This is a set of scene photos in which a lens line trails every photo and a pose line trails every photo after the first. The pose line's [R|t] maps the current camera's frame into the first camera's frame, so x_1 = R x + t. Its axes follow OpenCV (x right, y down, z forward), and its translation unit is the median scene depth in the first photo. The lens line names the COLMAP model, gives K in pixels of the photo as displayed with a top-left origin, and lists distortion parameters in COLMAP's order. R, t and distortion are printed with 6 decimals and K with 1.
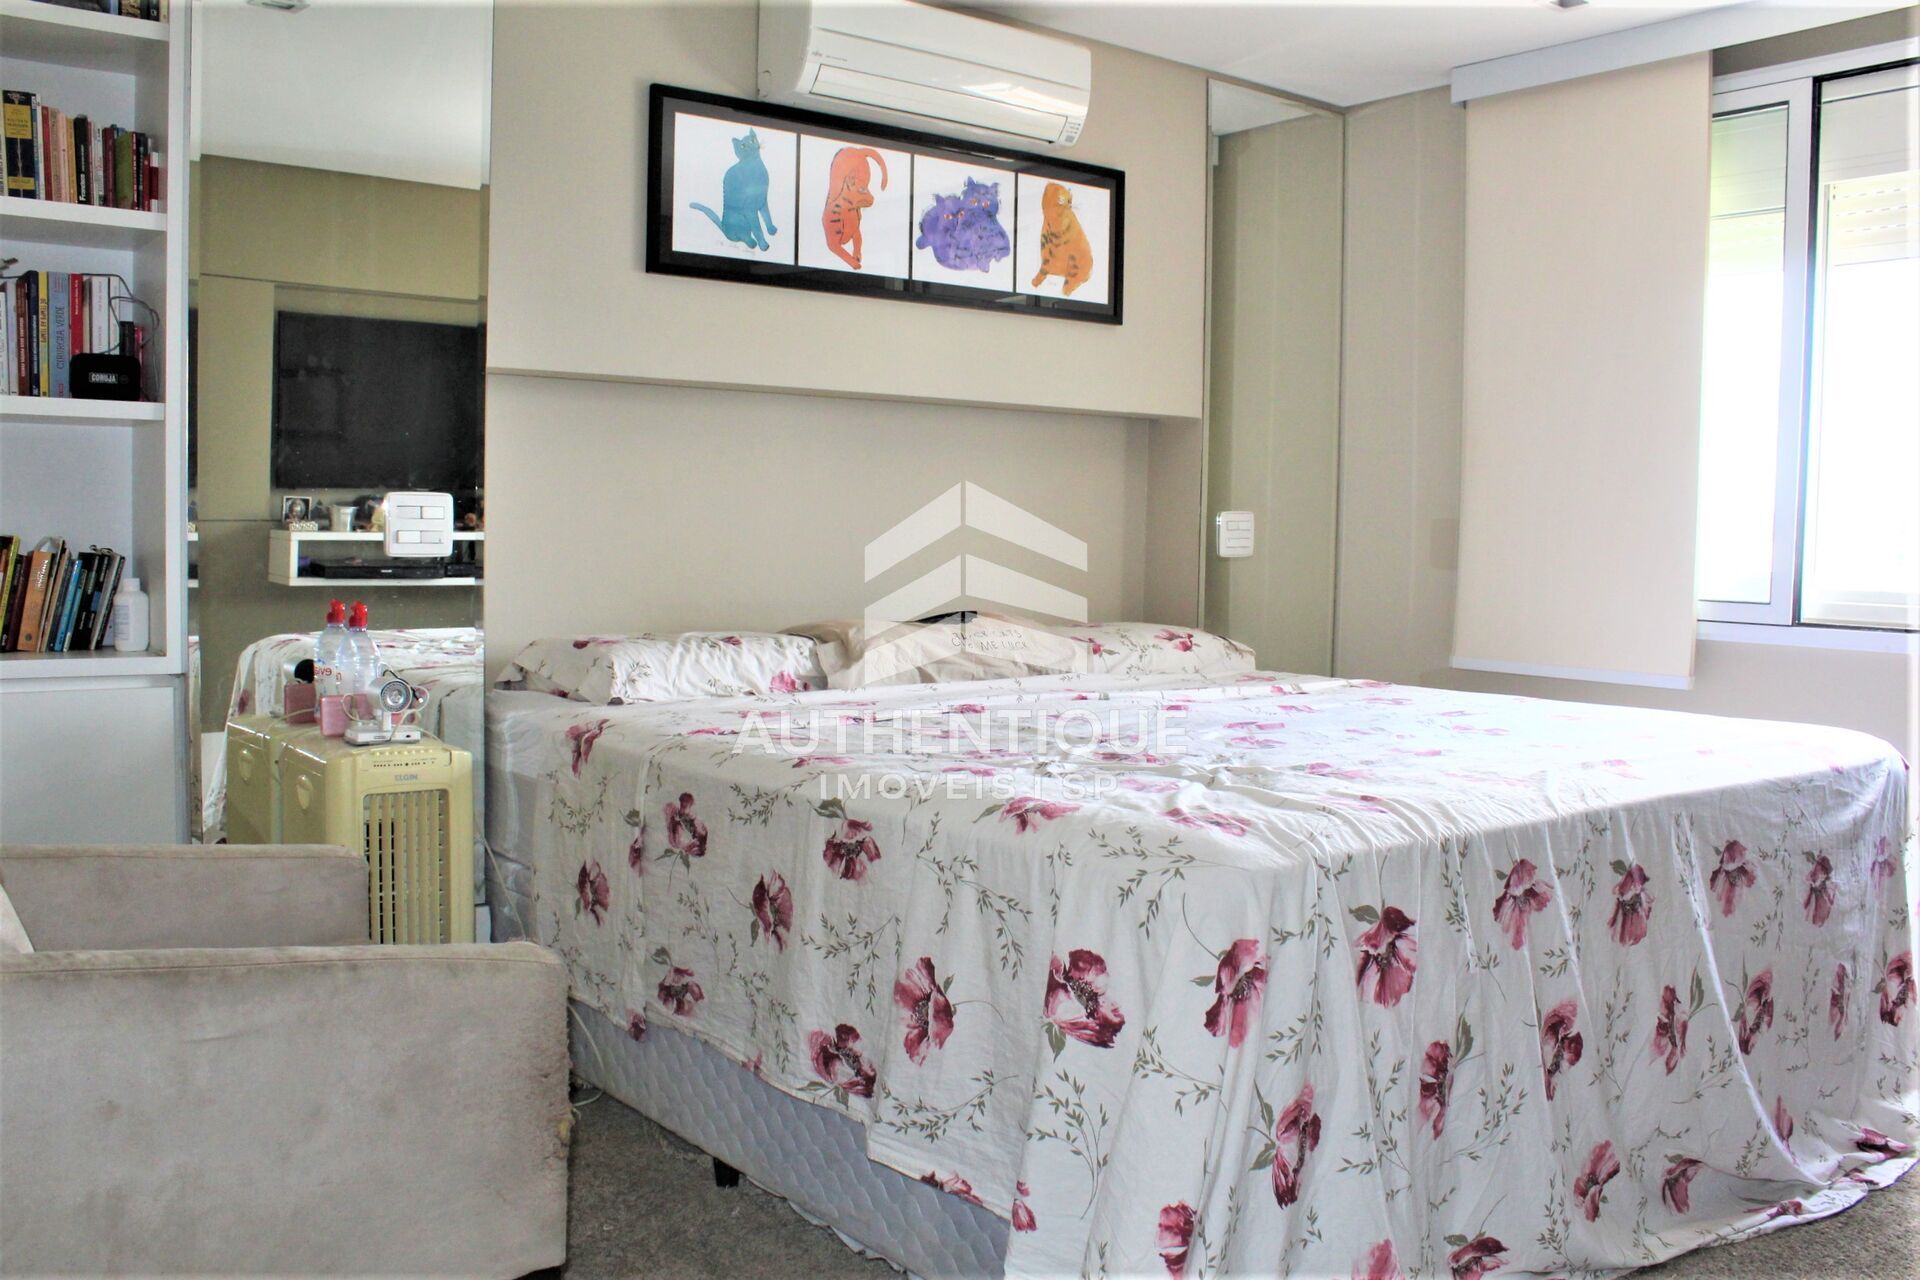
lens RADIAL K [[1634.7, 0, 962.1], [0, 1634.7, 630.7], [0, 0, 1]] dist [-0.164442, 0.147709]
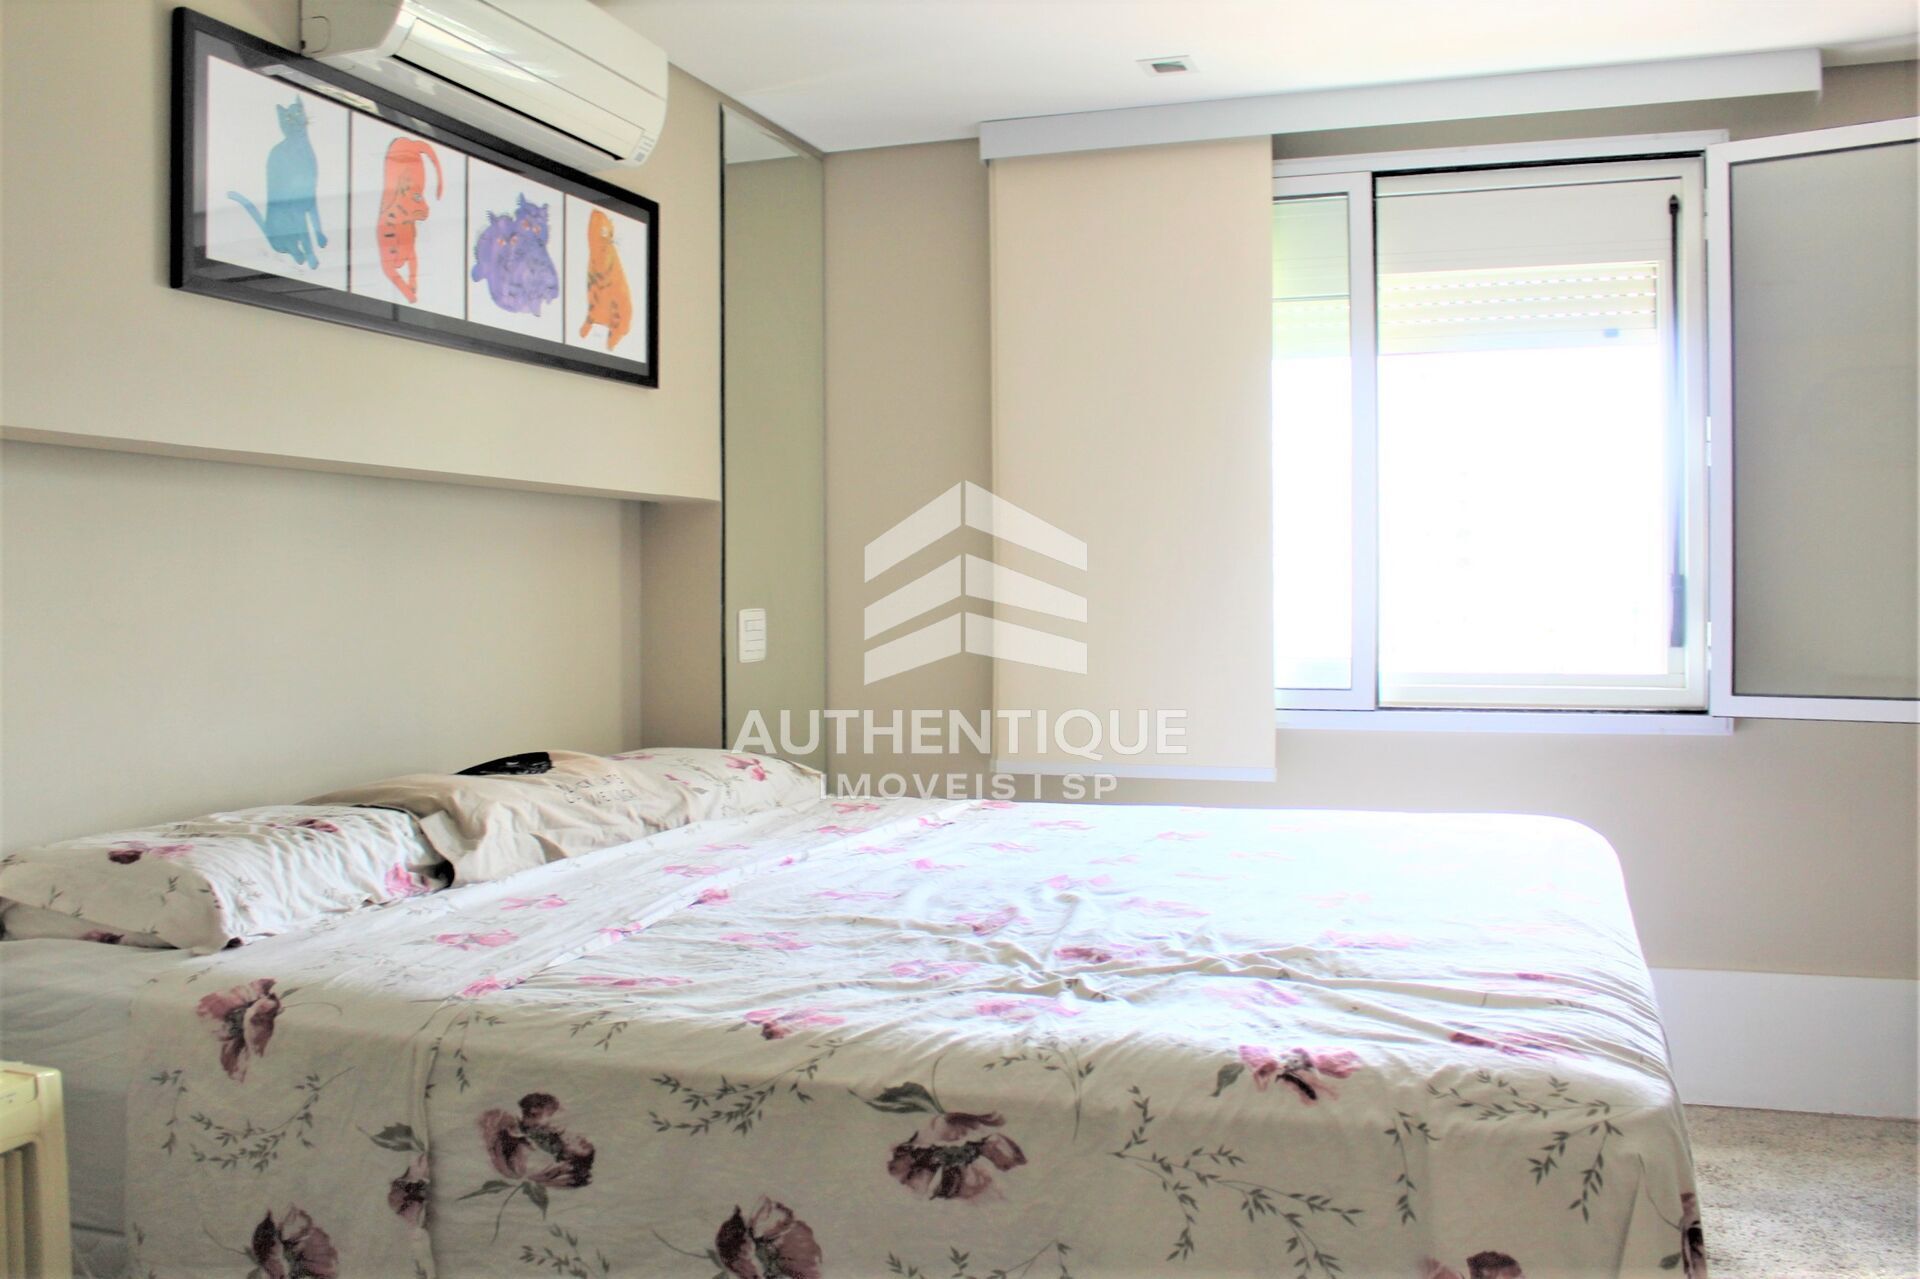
lens RADIAL K [[1676.5, 0, 960.0], [0, 1676.5, 639.5], [0, 0, 1]] dist [-0.162079, 0.139075]
pose [[0.848284, -0.035494, 0.528351, -0.253485], [0.055340, 0.998230, -0.021790, -0.039490], [-0.526642, 0.047723, 0.848746, 0.240019]]
